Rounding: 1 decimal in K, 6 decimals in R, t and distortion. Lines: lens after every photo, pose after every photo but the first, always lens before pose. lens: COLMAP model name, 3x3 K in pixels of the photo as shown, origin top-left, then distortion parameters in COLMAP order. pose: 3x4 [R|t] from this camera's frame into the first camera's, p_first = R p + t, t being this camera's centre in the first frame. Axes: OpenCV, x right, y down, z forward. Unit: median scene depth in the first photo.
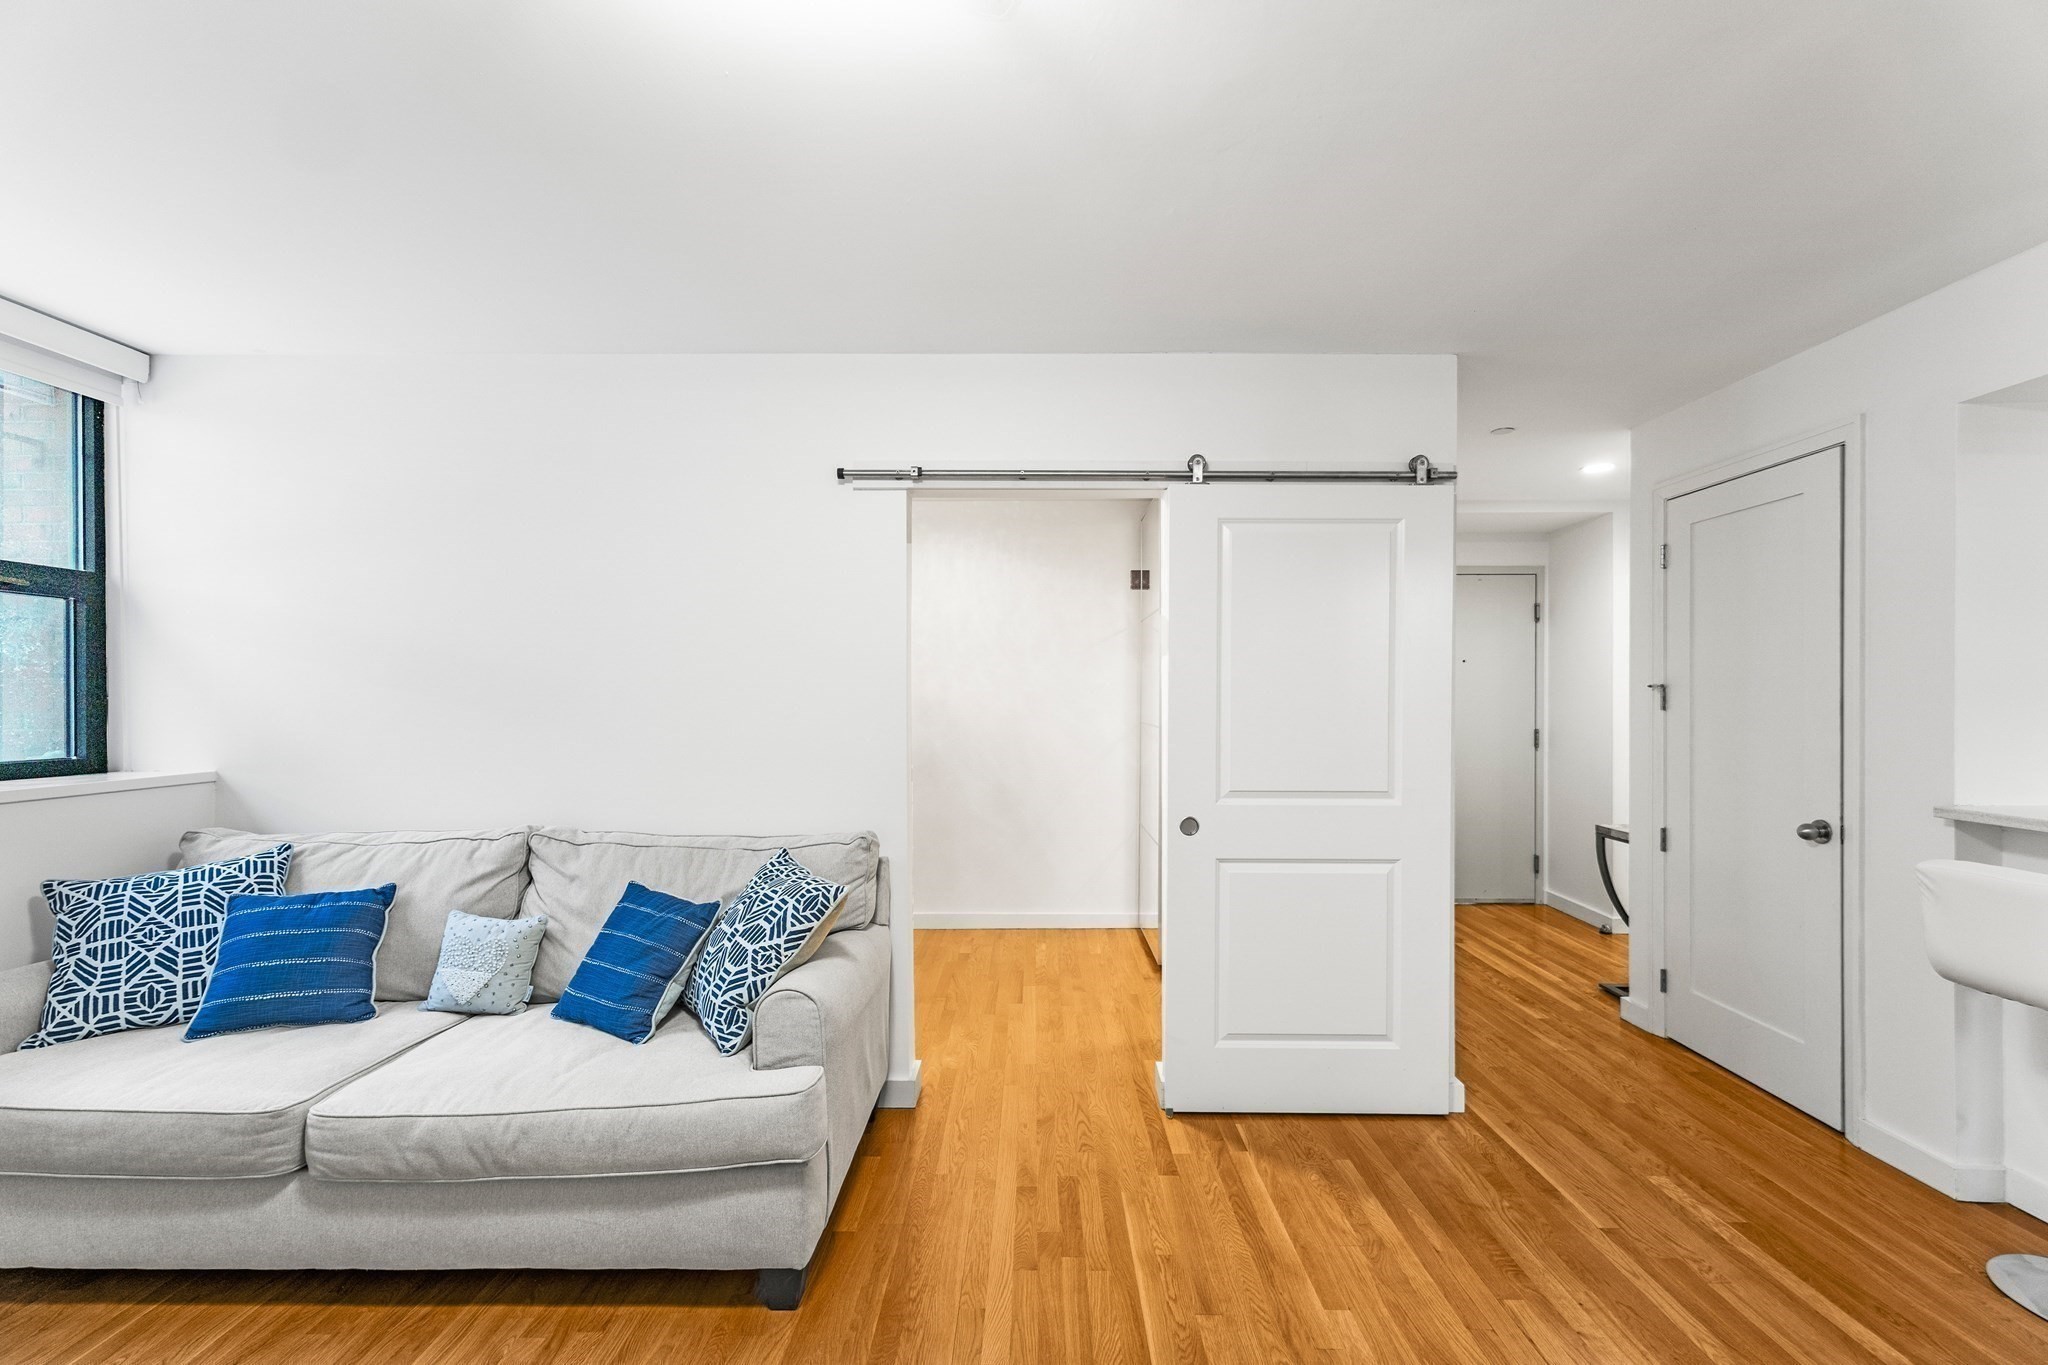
lens RADIAL K [[864.9, 0, 1028.9], [0, 864.9, 700.9], [0, 0, 1]] dist [0.002400, 0.000238]
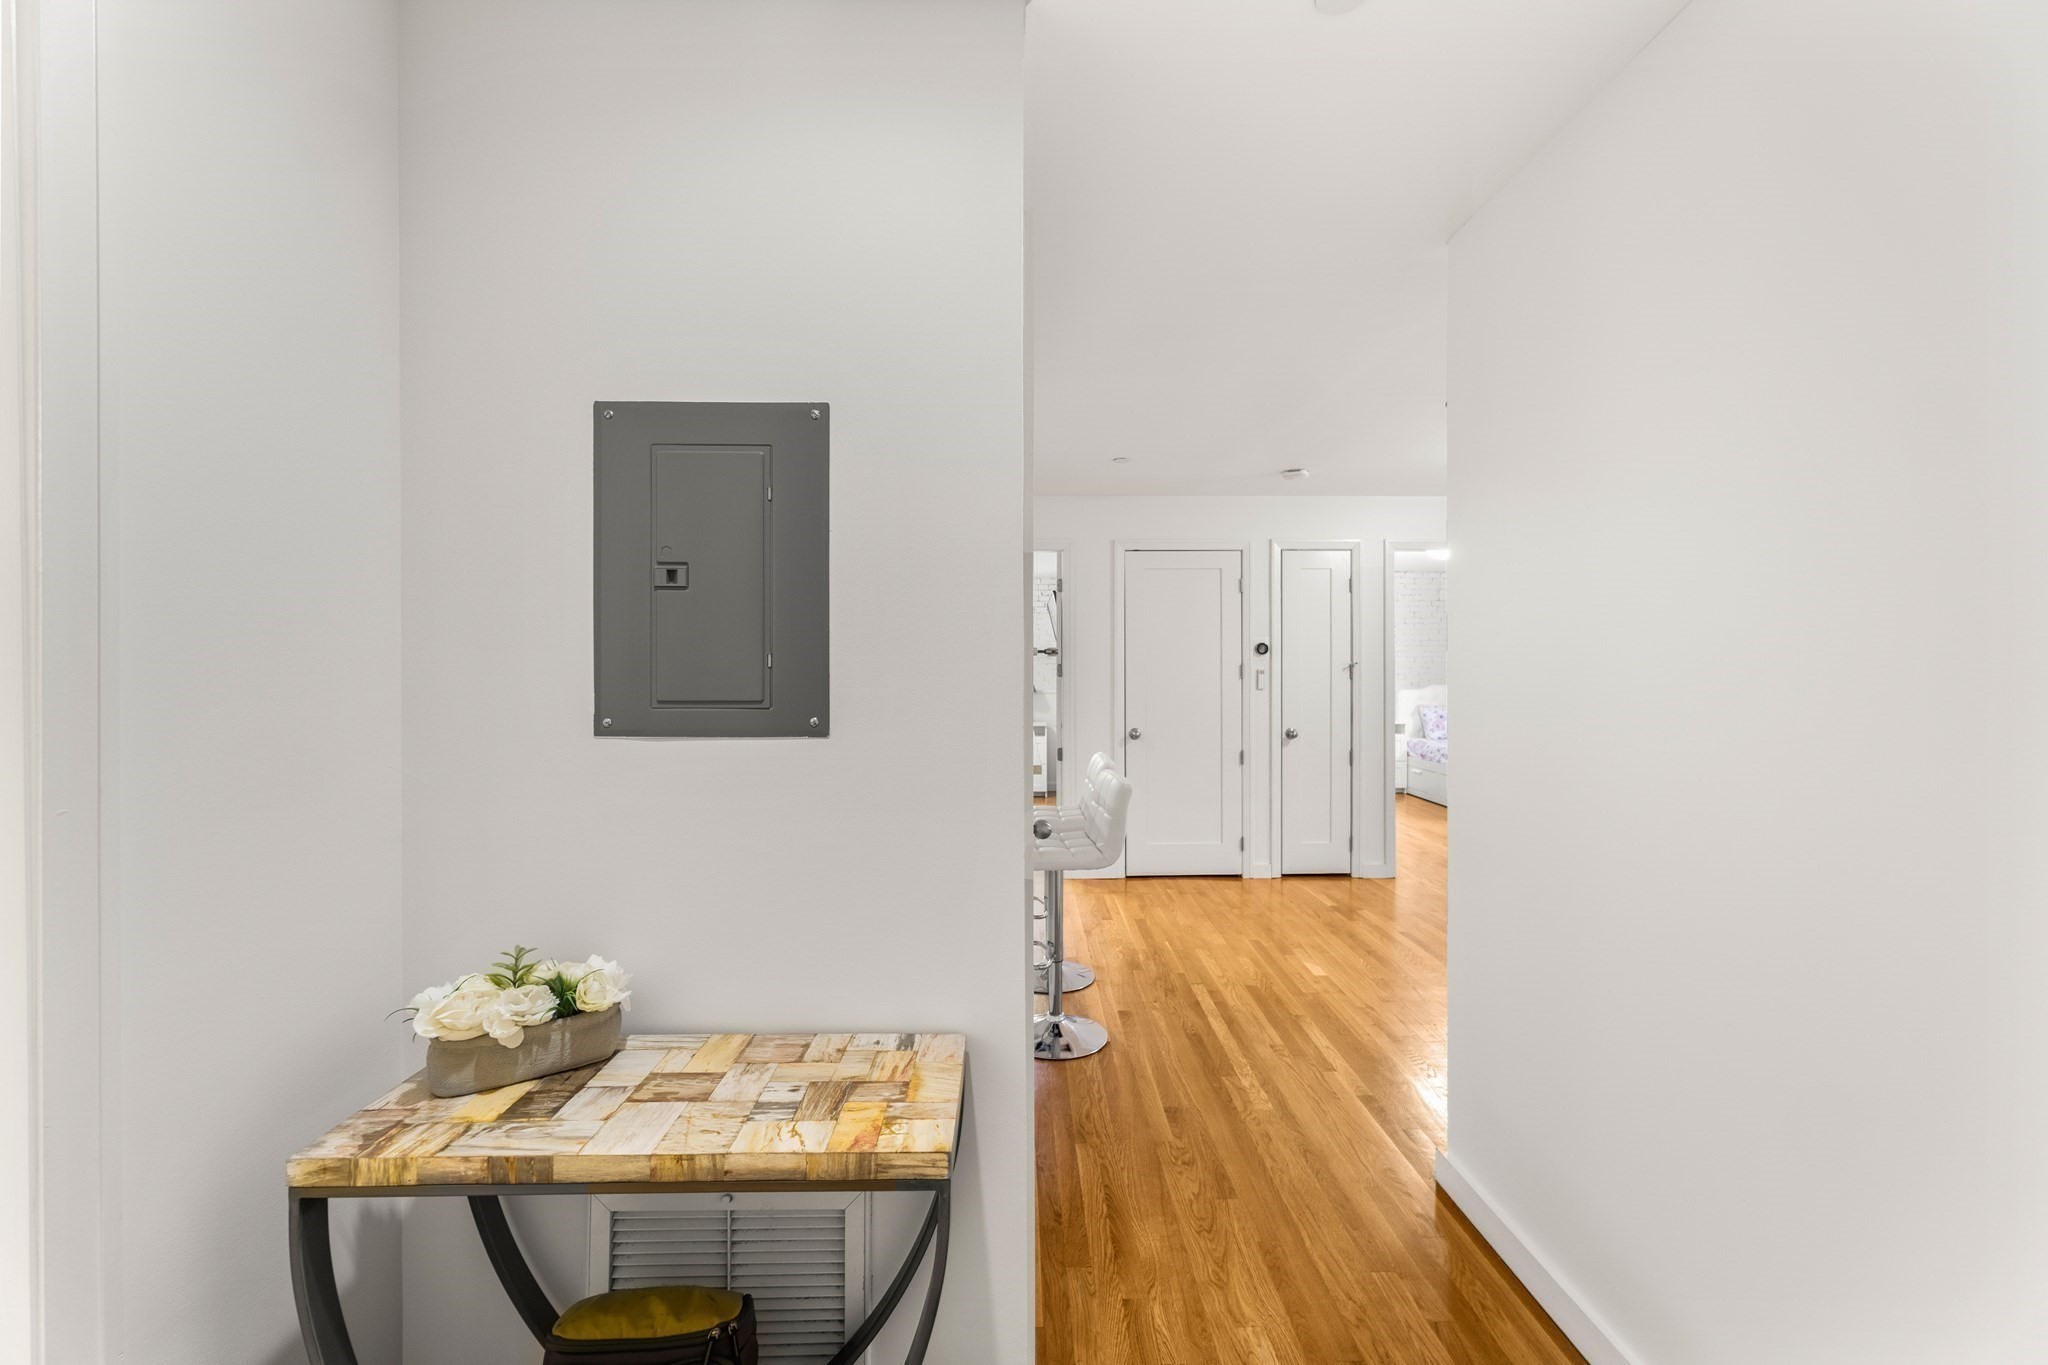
lens RADIAL K [[867.2, 0, 1034.2], [0, 867.2, 673.9], [0, 0, 1]] dist [0.002646, 0.000301]
pose [[-0.999671, 0.001973, -0.025580, 1.083253], [0.001630, 0.999908, 0.013448, -0.023318], [0.025604, 0.013402, -0.999582, 2.171428]]
